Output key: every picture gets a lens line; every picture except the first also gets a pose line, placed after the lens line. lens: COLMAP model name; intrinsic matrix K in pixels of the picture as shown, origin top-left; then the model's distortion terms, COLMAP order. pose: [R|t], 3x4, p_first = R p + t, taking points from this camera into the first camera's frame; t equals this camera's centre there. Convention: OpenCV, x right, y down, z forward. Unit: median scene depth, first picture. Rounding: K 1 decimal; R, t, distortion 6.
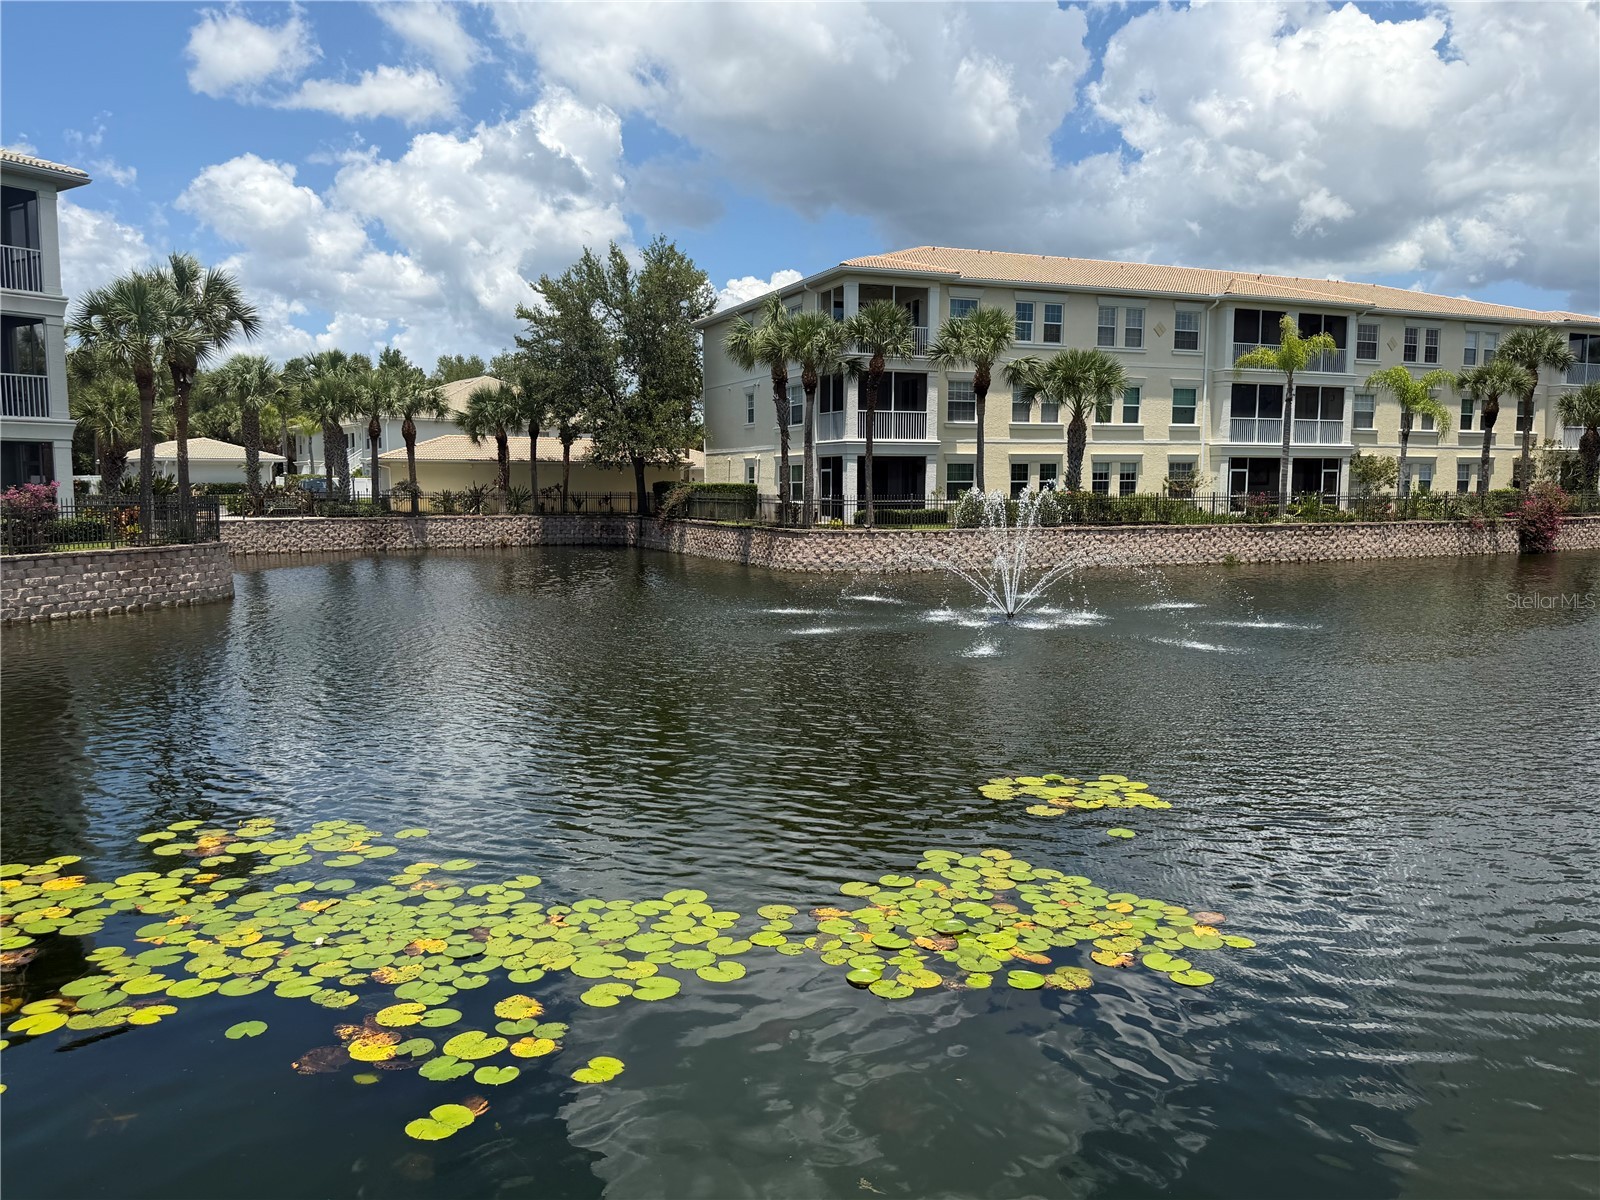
lens RADIAL K [[1154.1, 0, 809.8], [0, 1154.1, 601.4], [0, 0, 1]] dist [0.133035, -0.227953]
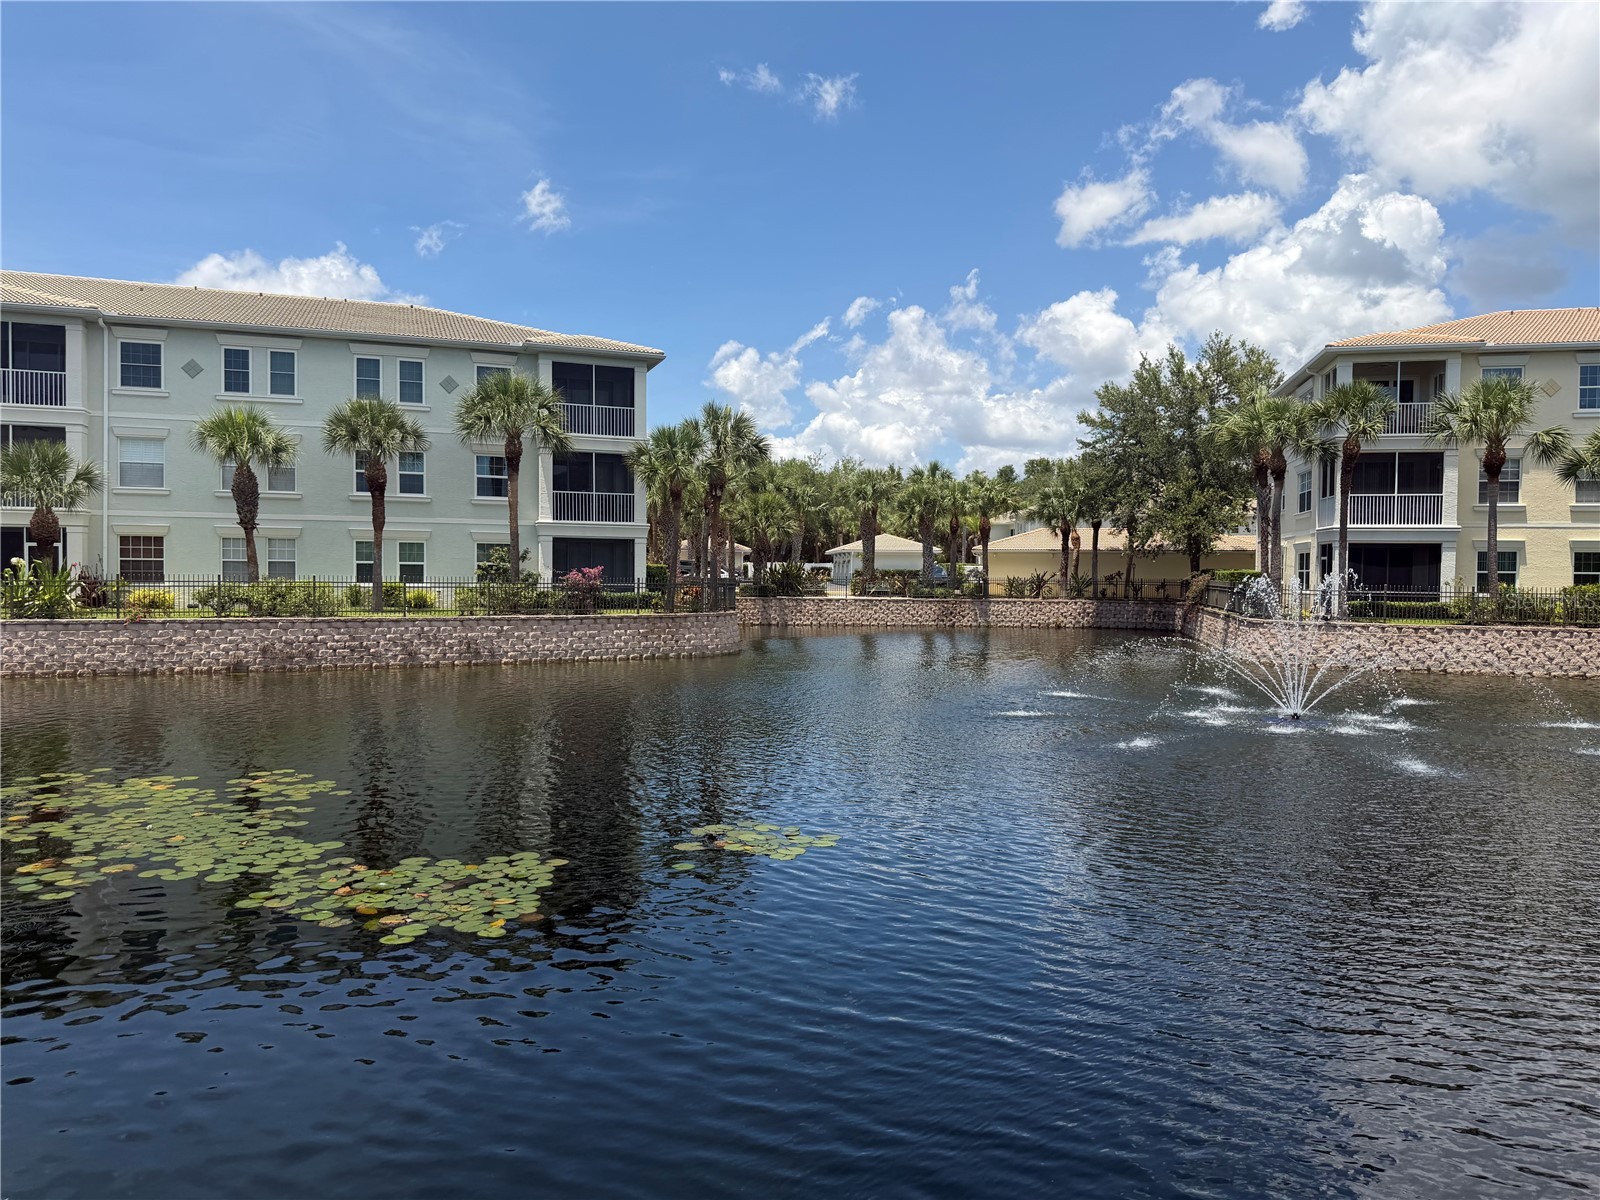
lens RADIAL K [[1072.7, 0, 793.4], [0, 1072.7, 603.7], [0, 0, 1]] dist [0.097643, -0.127480]
pose [[0.810270, 0.027341, -0.585418, 0.192410], [-0.068582, 0.996472, -0.048384, -0.004114], [0.582030, 0.079353, 0.809286, 0.032097]]
